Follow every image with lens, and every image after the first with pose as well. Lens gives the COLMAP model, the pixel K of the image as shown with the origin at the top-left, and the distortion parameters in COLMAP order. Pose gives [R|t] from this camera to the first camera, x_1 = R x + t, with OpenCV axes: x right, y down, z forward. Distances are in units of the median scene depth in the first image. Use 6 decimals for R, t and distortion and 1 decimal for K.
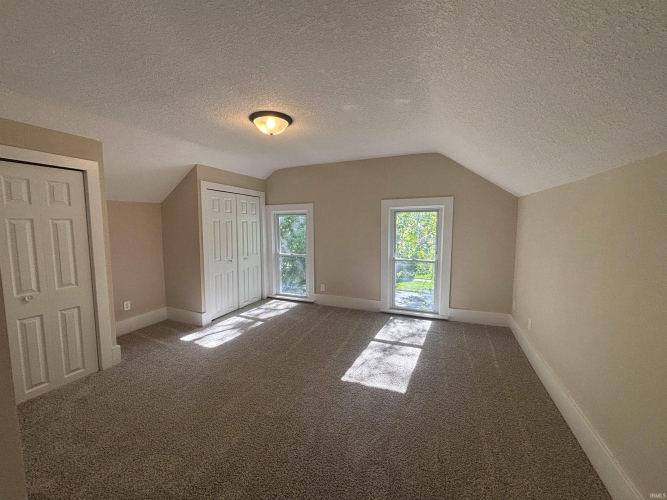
lens RADIAL K [[268.4, 0, 329.8], [0, 268.4, 251.8], [0, 0, 1]] dist [0.001241, 0.000468]
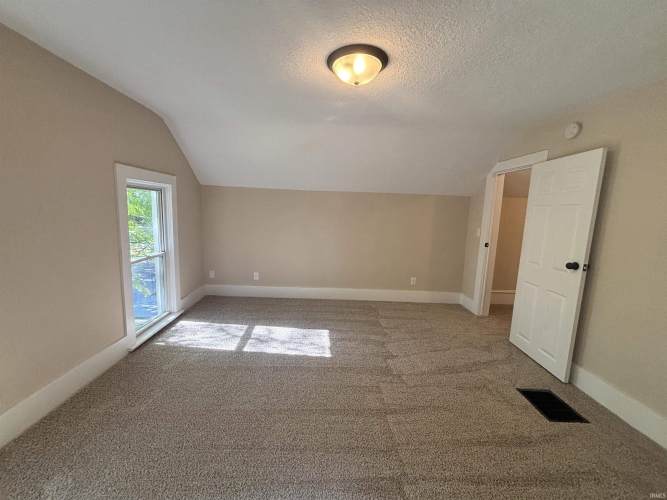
lens RADIAL K [[268.4, 0, 328.7], [0, 268.4, 247.2], [0, 0, 1]] dist [0.001241, 0.000468]
pose [[-0.431870, -0.128541, 0.892729, -0.639285], [0.052333, 0.984554, 0.167079, -0.105766], [-0.900417, 0.118875, -0.418472, 1.028600]]
